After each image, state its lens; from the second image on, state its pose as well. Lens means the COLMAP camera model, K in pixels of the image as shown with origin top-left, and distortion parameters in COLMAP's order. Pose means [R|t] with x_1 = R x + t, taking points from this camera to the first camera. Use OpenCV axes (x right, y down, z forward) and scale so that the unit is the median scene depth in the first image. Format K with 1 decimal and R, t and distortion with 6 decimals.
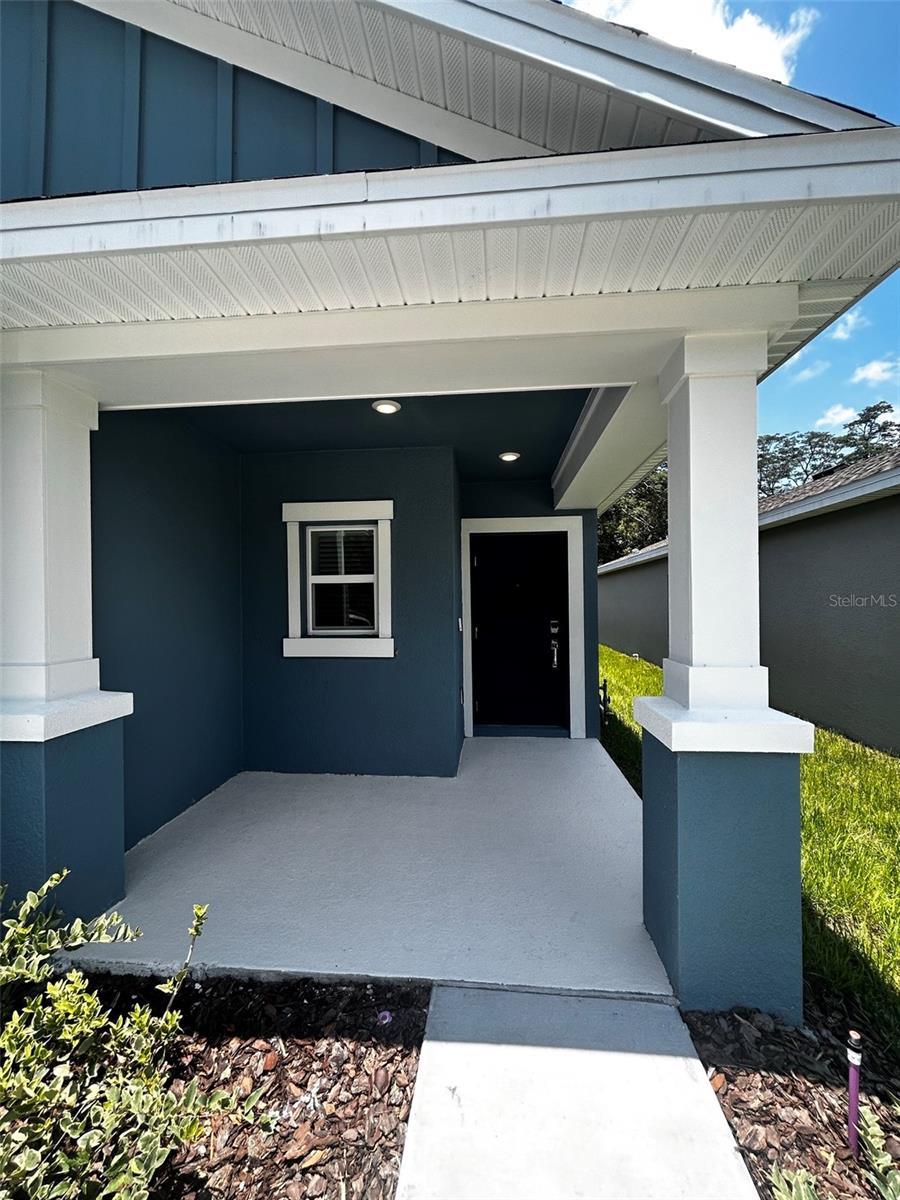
lens RADIAL K [[486.8, 0, 450.0], [0, 486.8, 600.0], [0, 0, 1]] dist [0.001304, 0.000272]
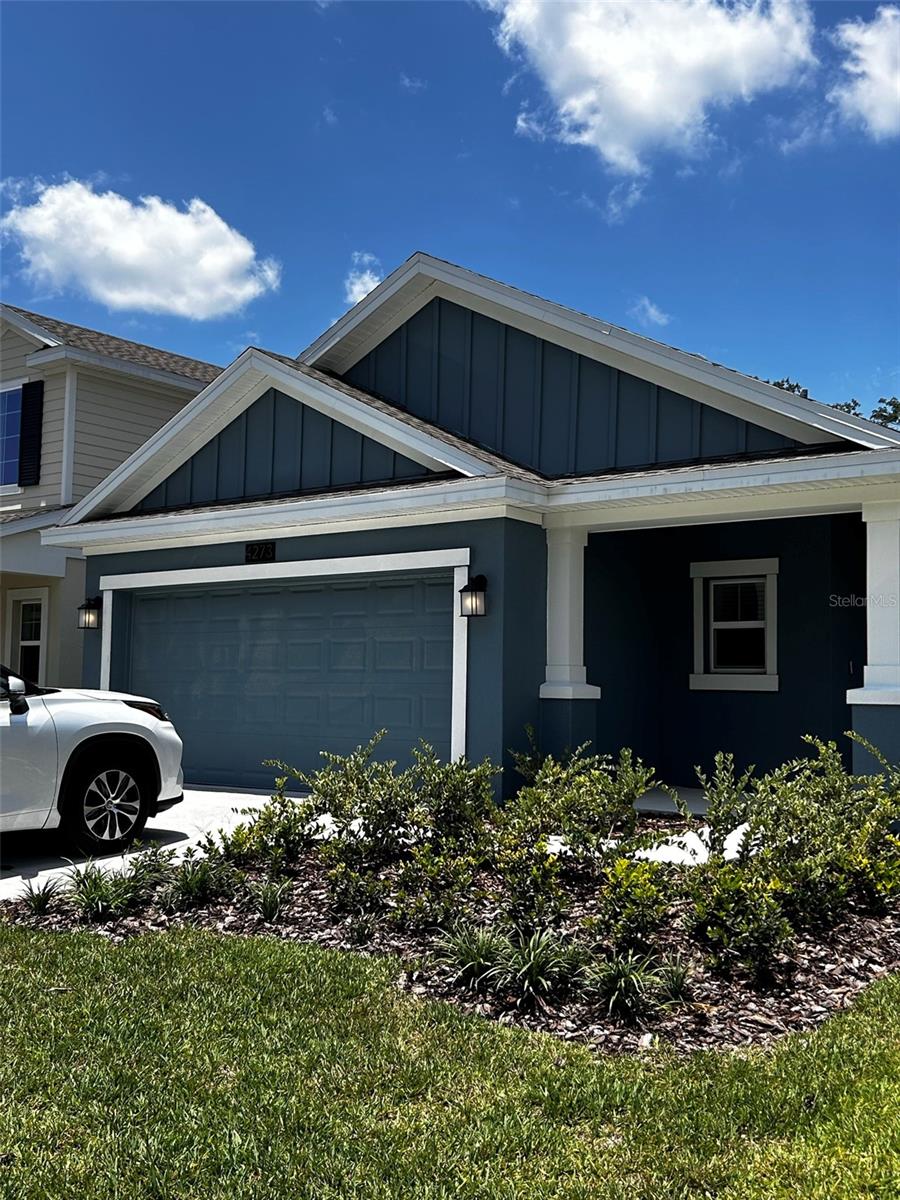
lens RADIAL K [[1251.6, 0, 450.0], [0, 1251.6, 600.0], [0, 0, 1]] dist [0.003211, 0.001081]
pose [[0.841739, -0.016819, -0.539622, 0.840785], [-0.021938, 0.997624, -0.065314, 0.112327], [0.539439, 0.066815, 0.839370, -1.951449]]
